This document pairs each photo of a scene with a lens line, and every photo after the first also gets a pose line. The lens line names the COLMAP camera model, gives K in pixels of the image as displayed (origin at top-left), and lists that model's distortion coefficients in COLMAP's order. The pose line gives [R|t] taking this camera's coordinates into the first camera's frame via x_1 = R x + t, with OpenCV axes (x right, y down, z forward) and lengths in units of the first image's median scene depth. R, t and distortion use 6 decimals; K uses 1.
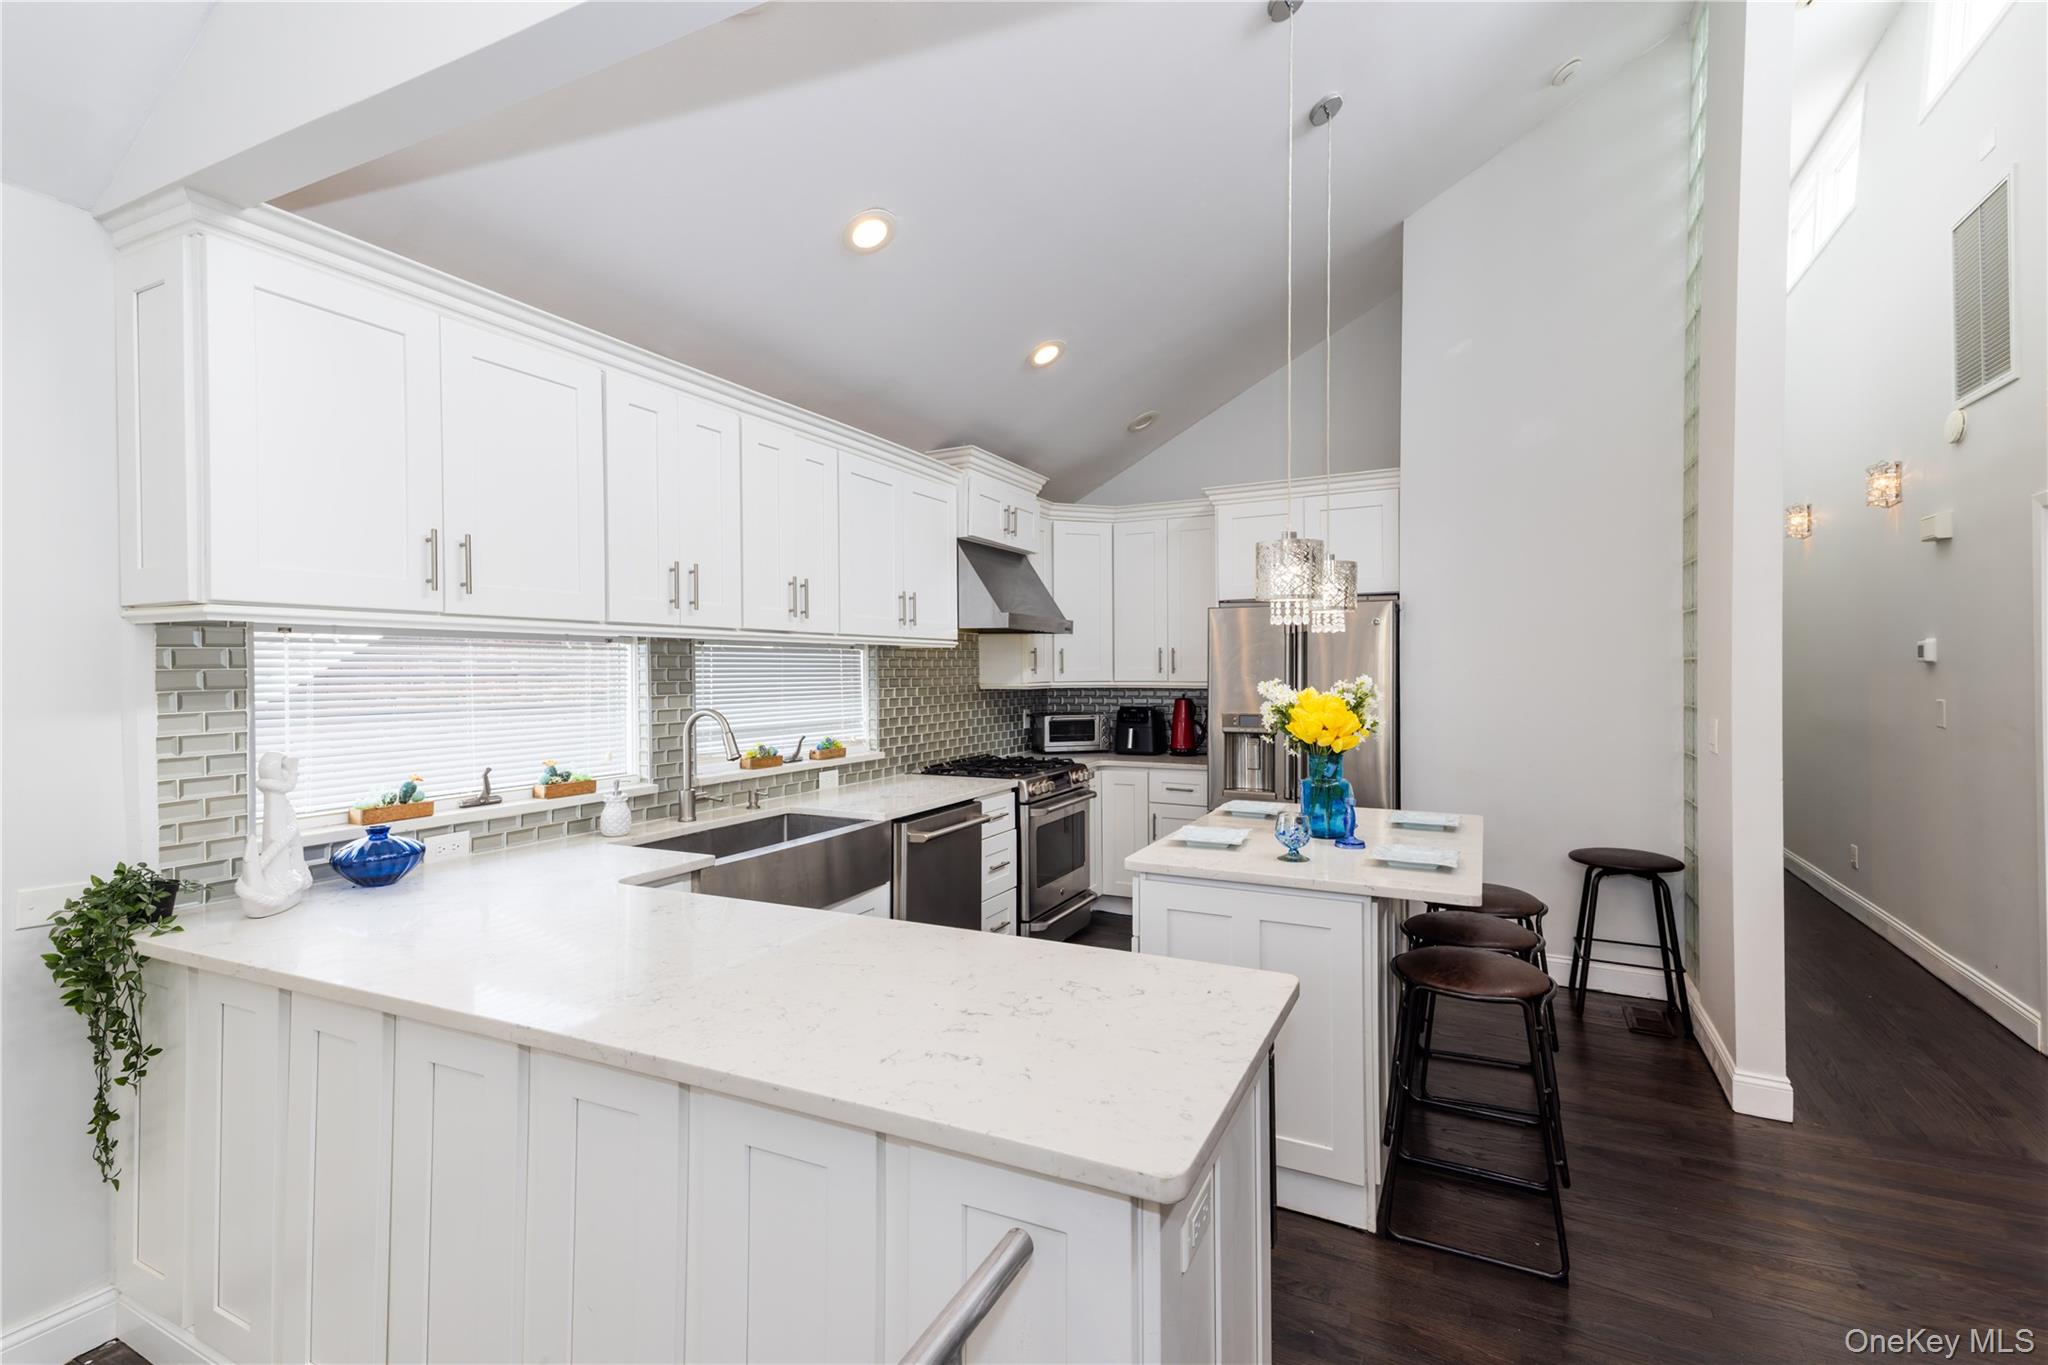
lens RADIAL K [[900.7, 0, 1024.0], [0, 900.7, 682.5], [0, 0, 1]] dist [0.029202, 0.000073]
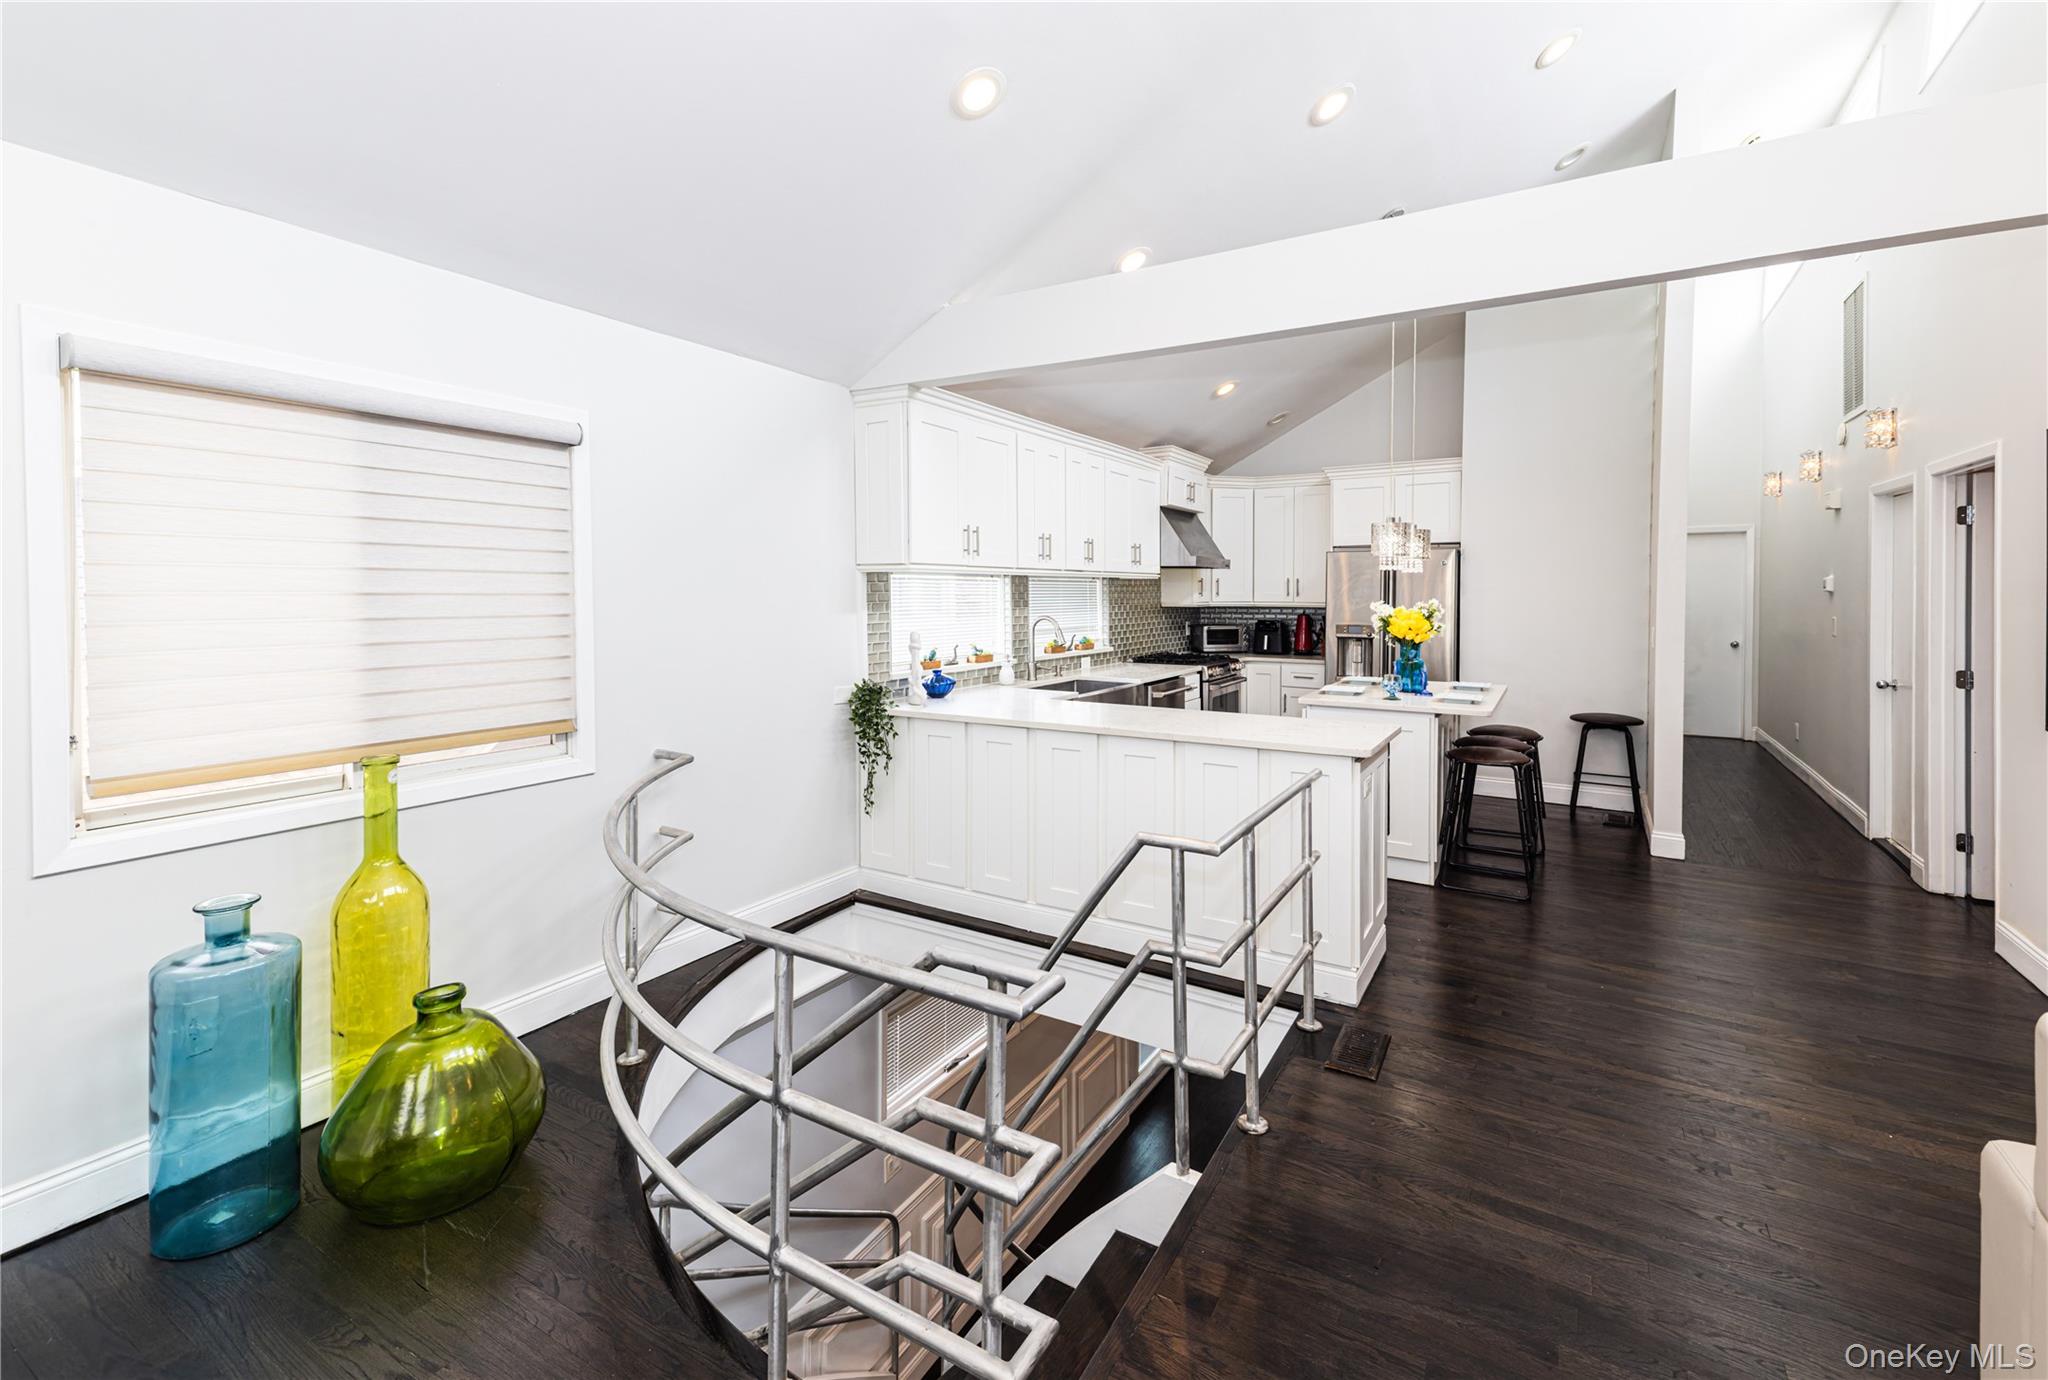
lens RADIAL K [[887.4, 0, 1051.6], [0, 887.4, 613.3], [0, 0, 1]] dist [0.025947, 0.000118]
pose [[0.998617, 0.006844, -0.052131, -0.197078], [-0.006287, 0.999921, 0.010854, 0.004660], [0.052201, -0.010511, 0.998581, -0.552307]]
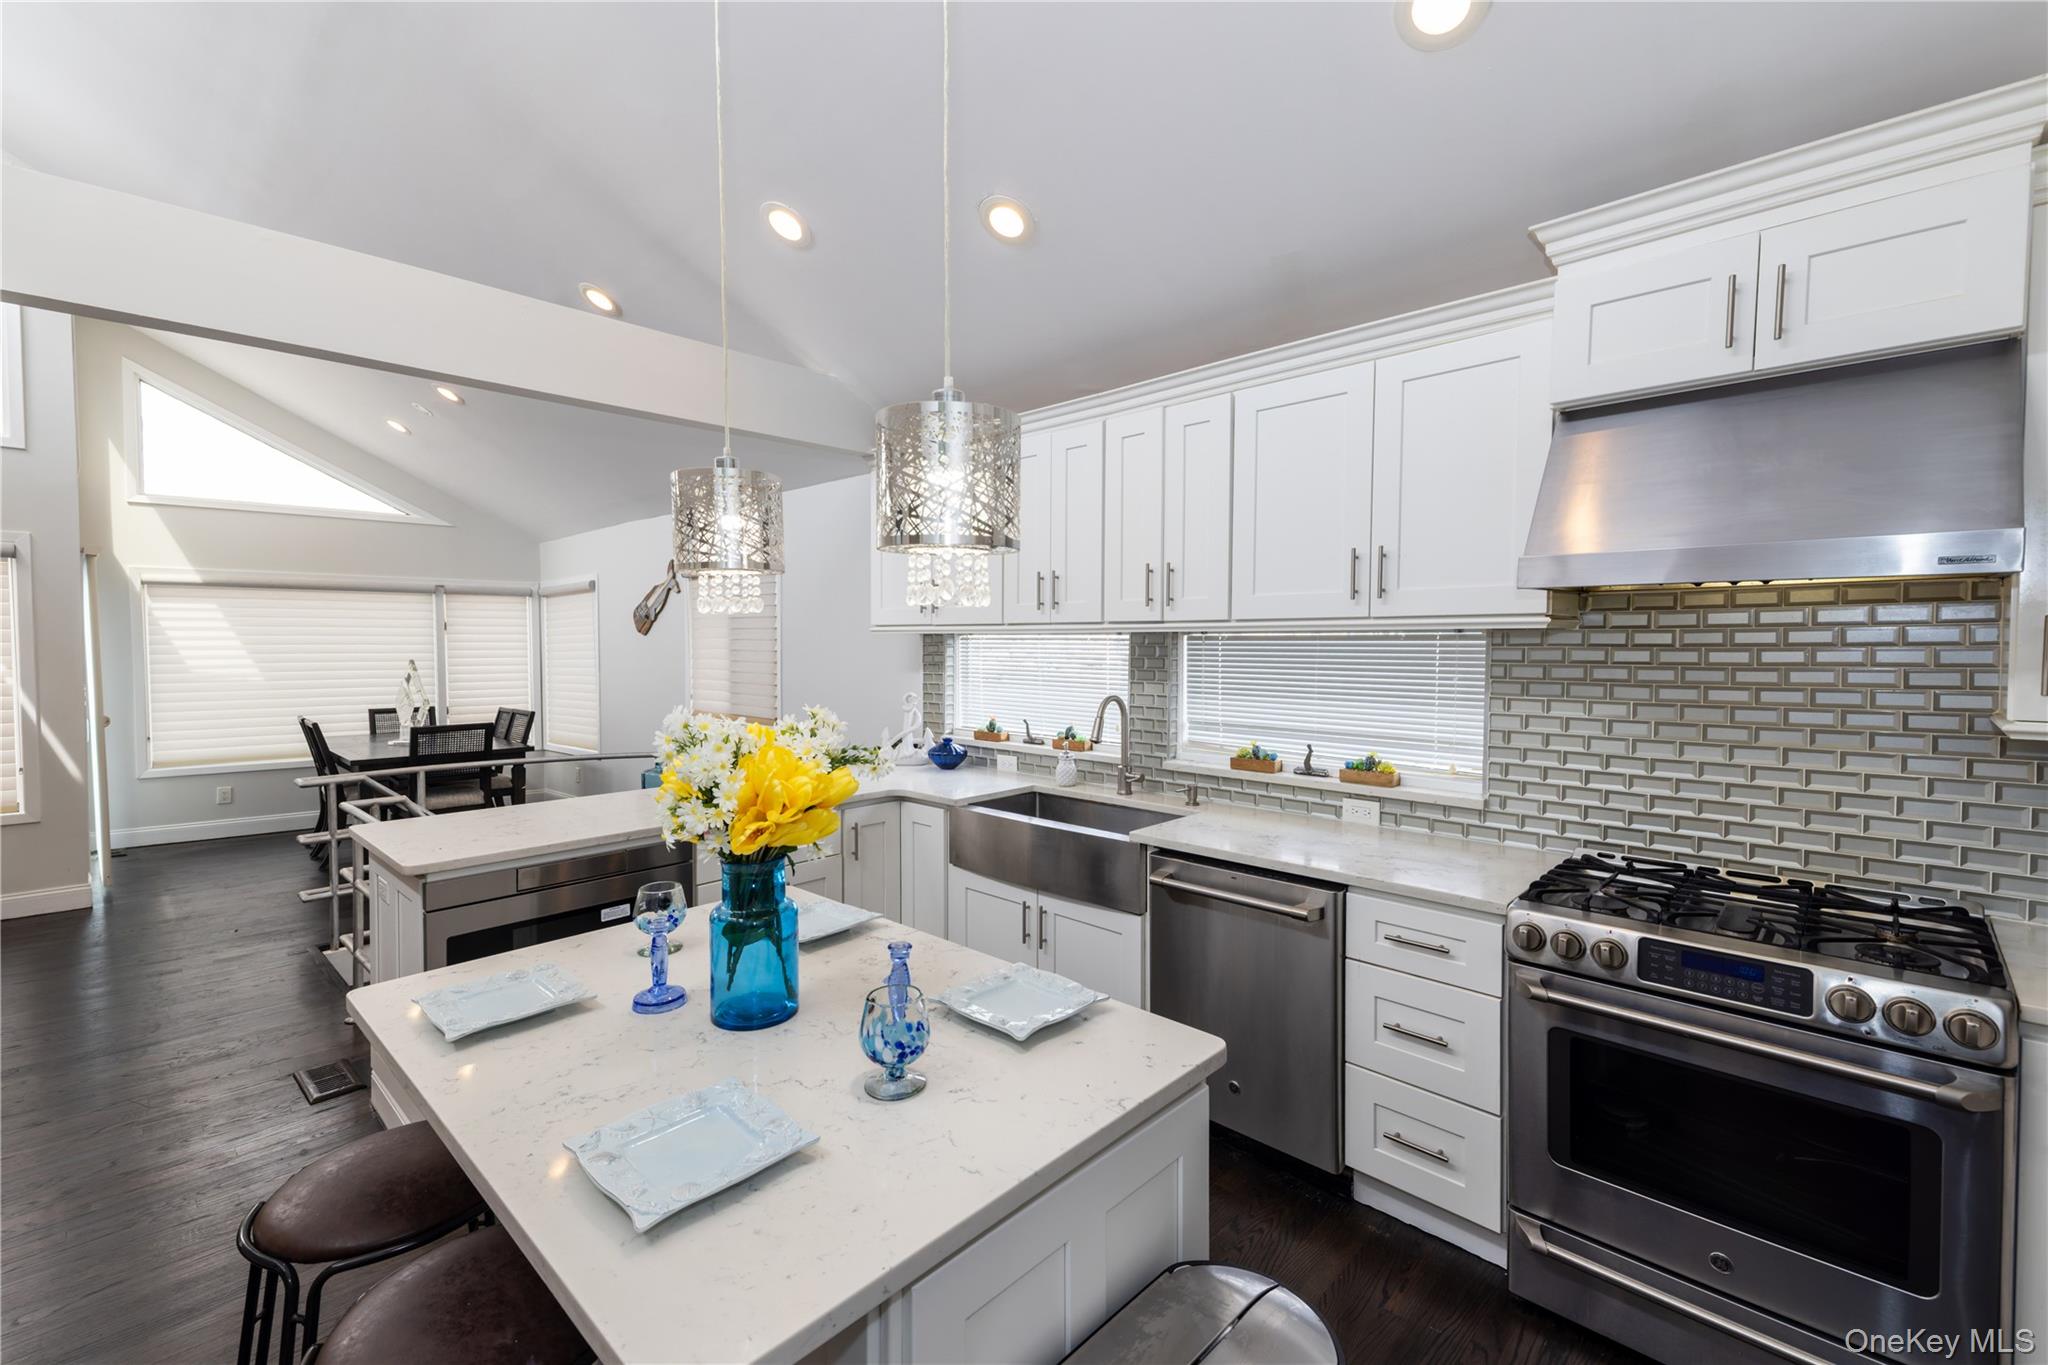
lens RADIAL K [[878.2, 0, 1020.8], [0, 878.2, 637.8], [0, 0, 1]] dist [0.001386, 0.000109]
pose [[-0.278297, 0.001127, -0.960494, 0.566073], [-0.017636, 0.999825, 0.006283, -0.036181], [0.960333, 0.018688, -0.278228, 0.933544]]
